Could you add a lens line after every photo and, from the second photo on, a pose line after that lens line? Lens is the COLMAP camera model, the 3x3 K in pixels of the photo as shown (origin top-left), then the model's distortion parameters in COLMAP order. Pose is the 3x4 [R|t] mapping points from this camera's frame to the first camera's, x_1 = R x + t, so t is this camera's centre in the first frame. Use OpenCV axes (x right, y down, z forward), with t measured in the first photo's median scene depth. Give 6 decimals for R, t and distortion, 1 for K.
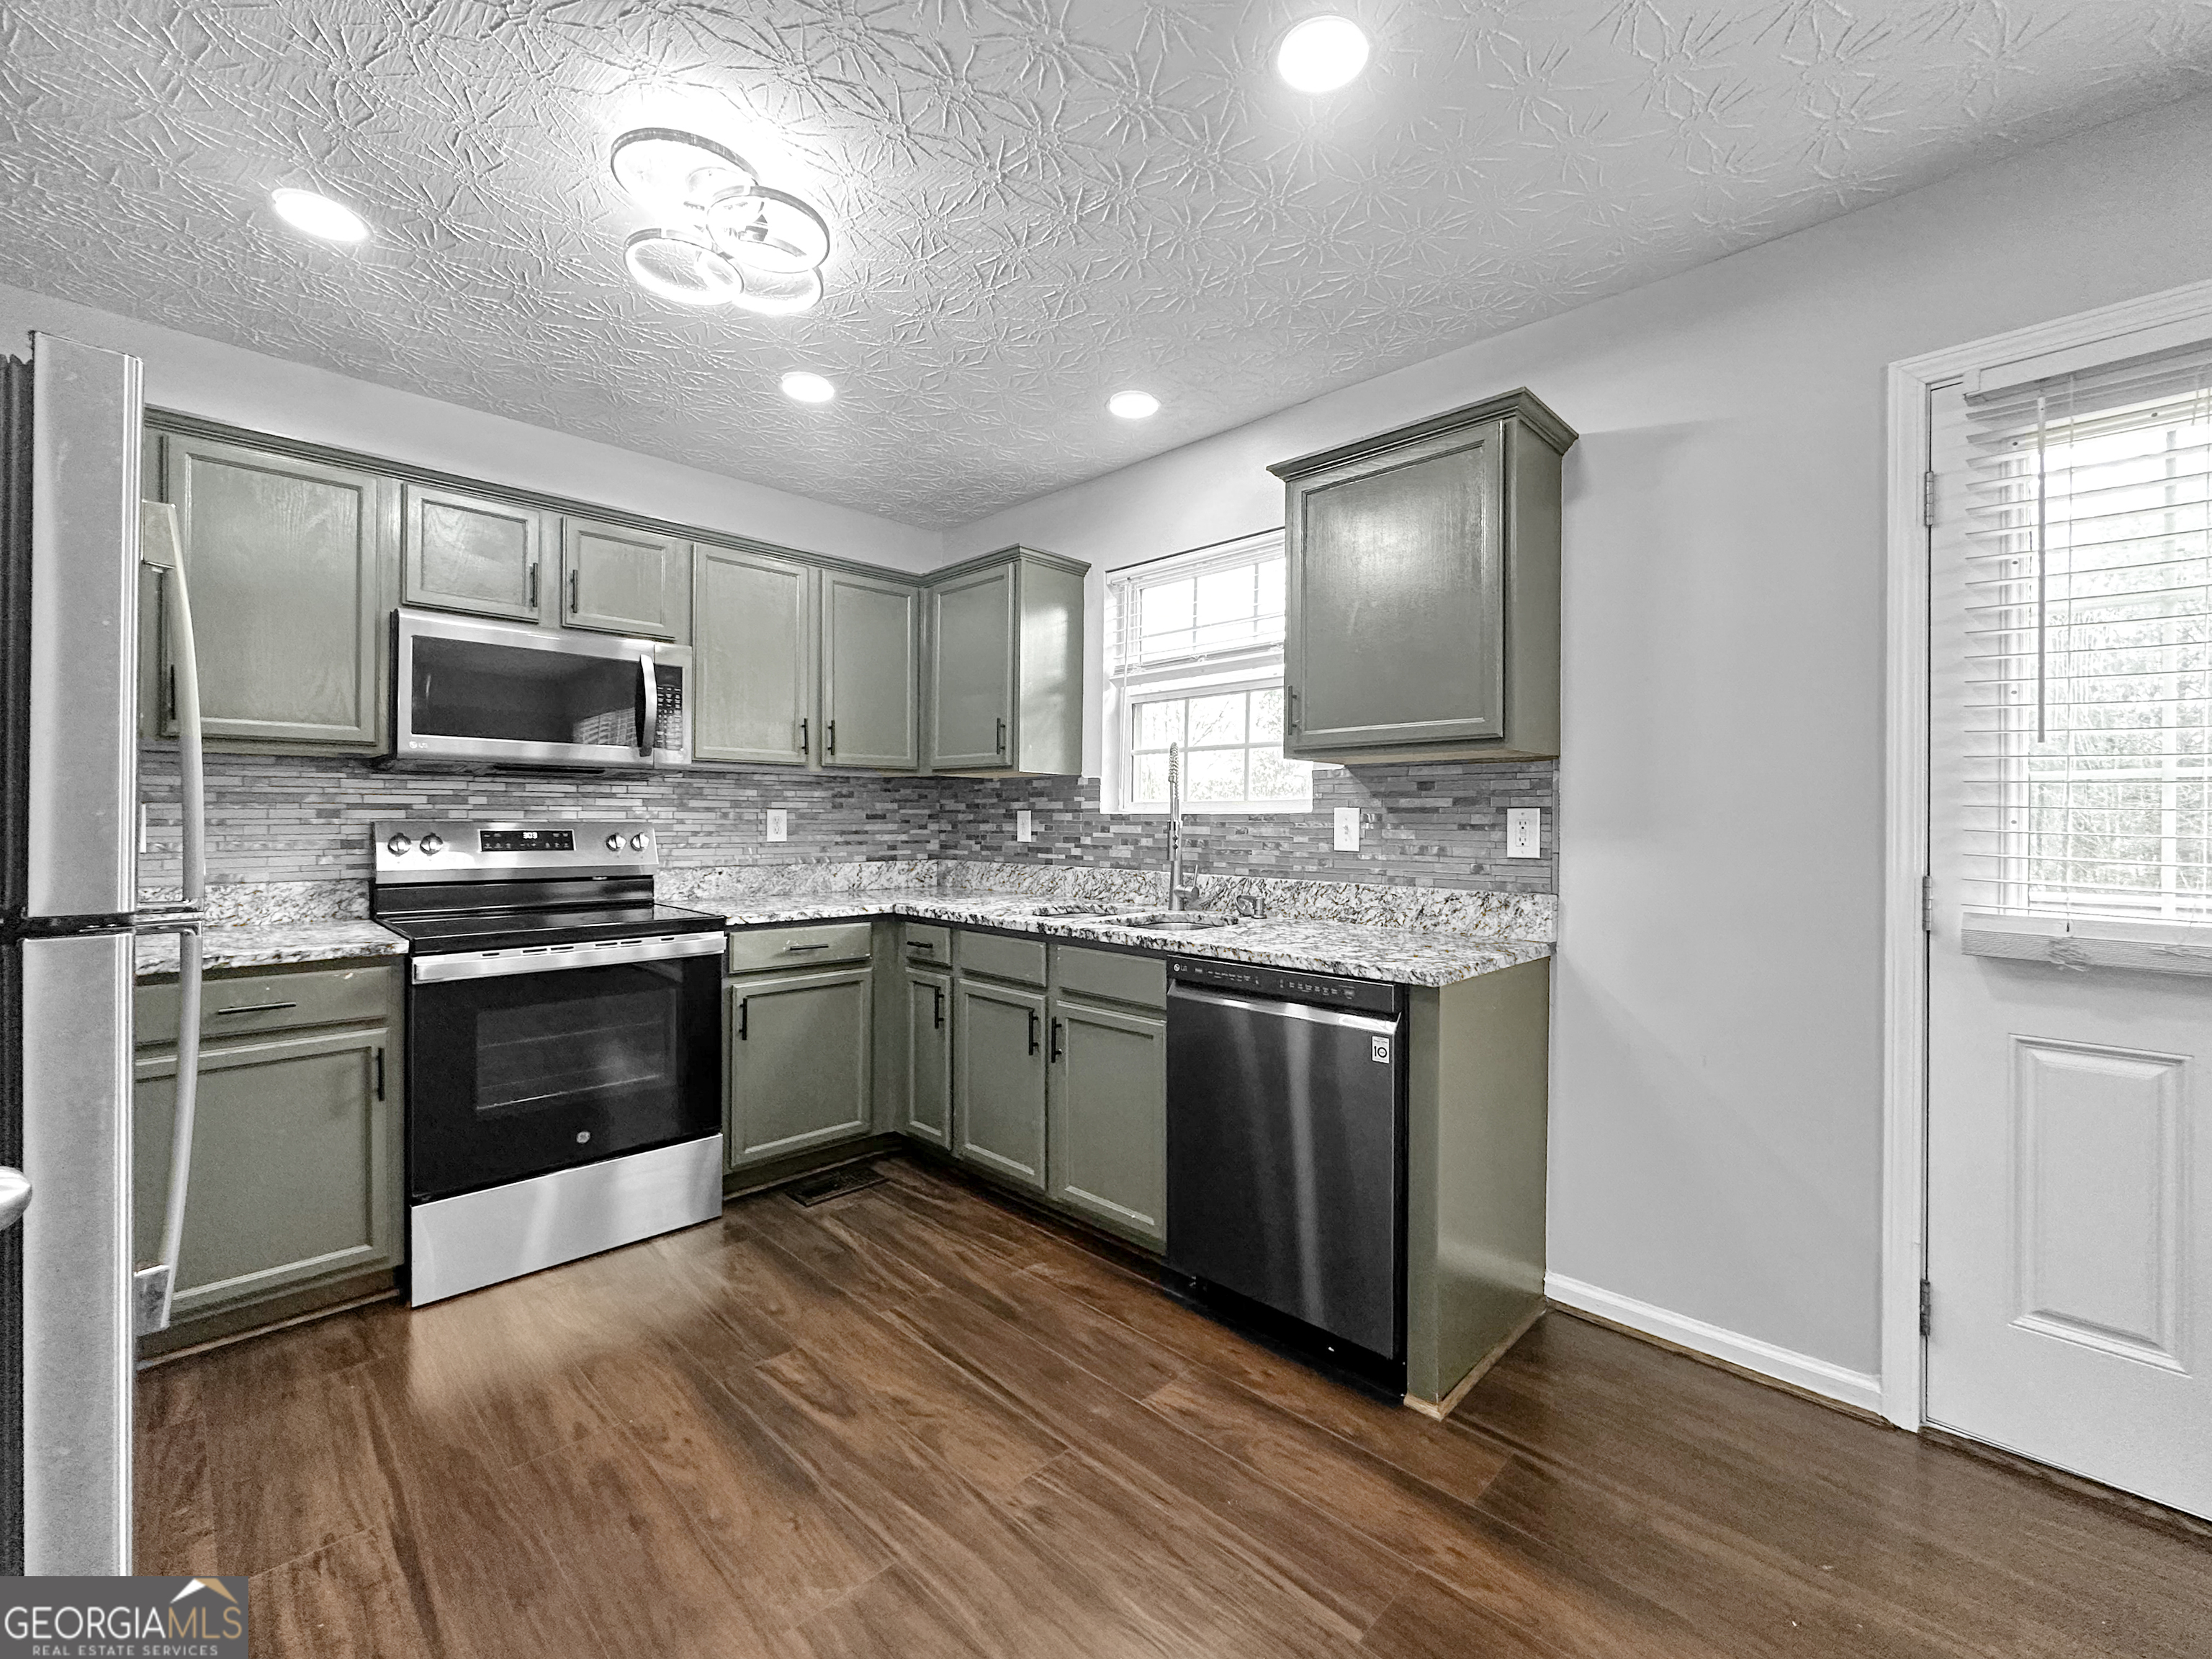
lens RADIAL K [[935.4, 0, 1097.9], [0, 935.4, 816.6], [0, 0, 1]] dist [-0.004435, 0.001187]
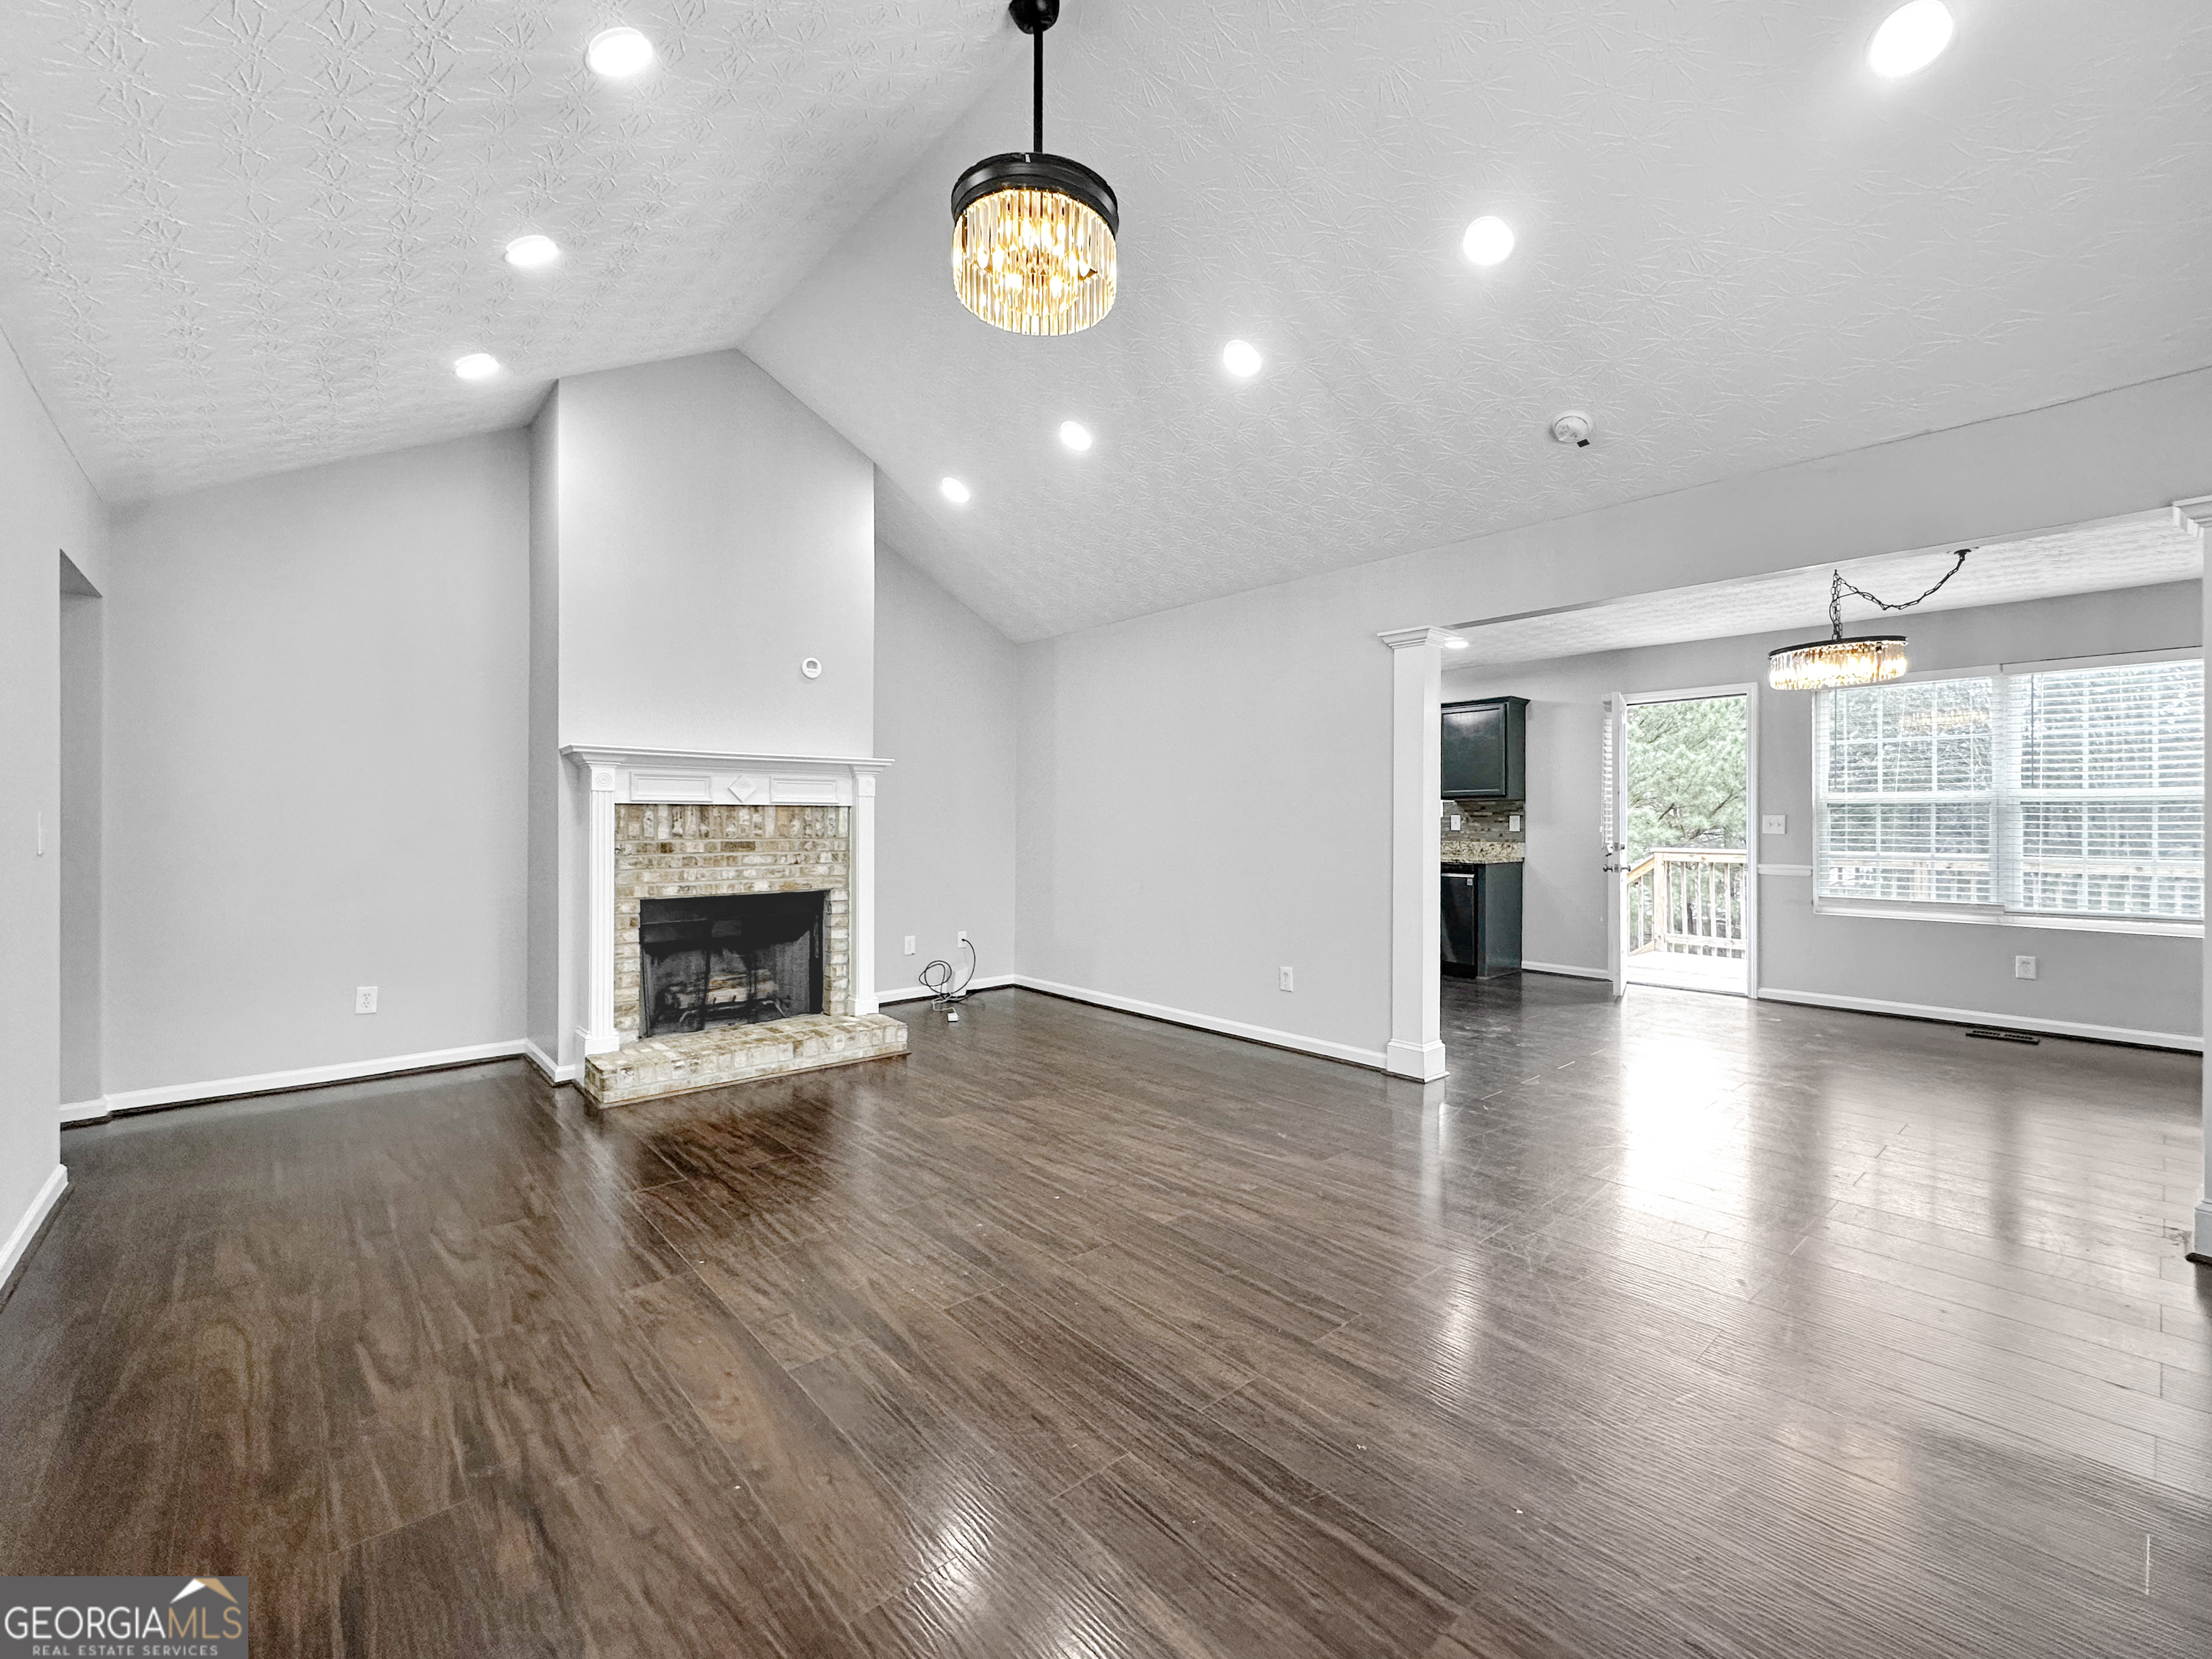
lens RADIAL K [[935.4, 0, 1119.8], [0, 935.4, 819.4], [0, 0, 1]] dist [-0.004435, 0.001187]
pose [[0.999051, 0.003977, -0.043376, -0.609747], [-0.004220, 0.999976, -0.005490, 0.022417], [0.043353, 0.005668, 0.999044, -1.820654]]
